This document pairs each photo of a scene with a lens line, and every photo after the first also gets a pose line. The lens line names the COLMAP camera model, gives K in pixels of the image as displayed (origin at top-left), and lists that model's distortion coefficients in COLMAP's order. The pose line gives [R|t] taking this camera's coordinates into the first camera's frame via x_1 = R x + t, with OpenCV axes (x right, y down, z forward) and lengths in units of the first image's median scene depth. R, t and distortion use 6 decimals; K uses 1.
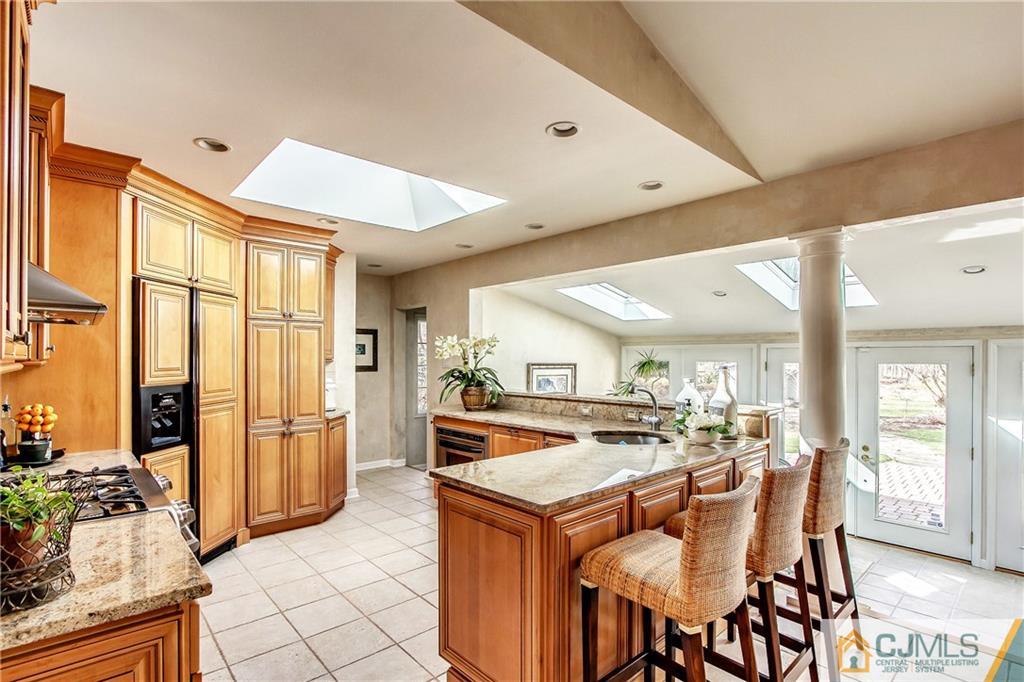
lens RADIAL K [[496.7, 0, 515.8], [0, 496.7, 356.8], [0, 0, 1]] dist [-0.004621, -0.000893]
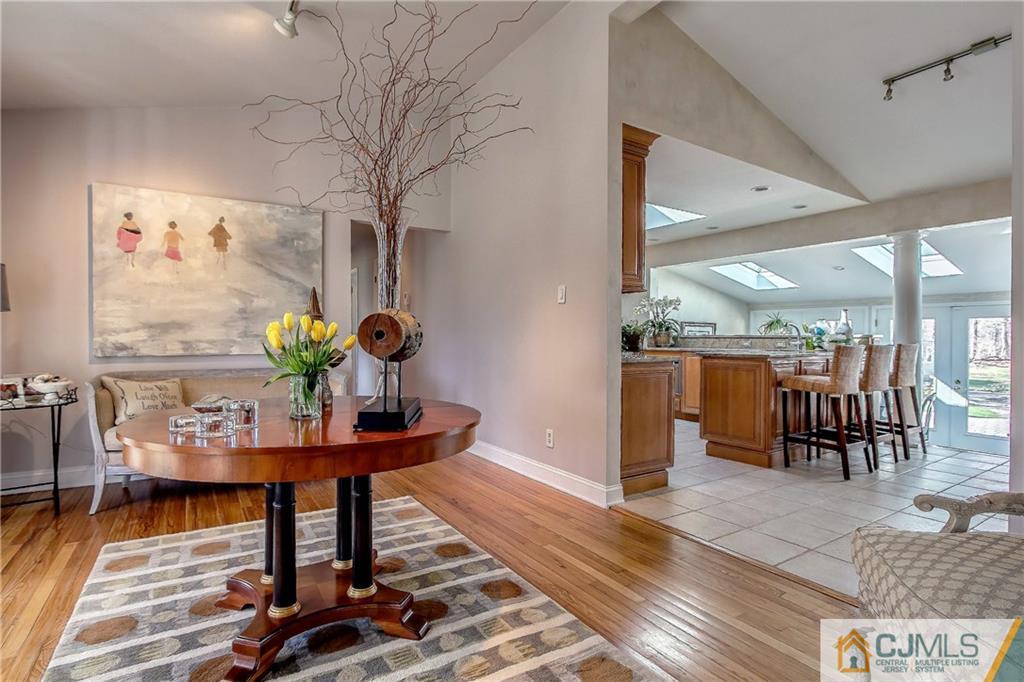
lens RADIAL K [[496.7, 0, 506.2], [0, 496.7, 337.7], [0, 0, 1]] dist [-0.004621, -0.000893]
pose [[0.983065, 0.006513, -0.183142, -0.356246], [-0.005943, 0.999976, 0.003665, 0.097026], [0.183162, -0.002515, 0.983080, -0.767016]]
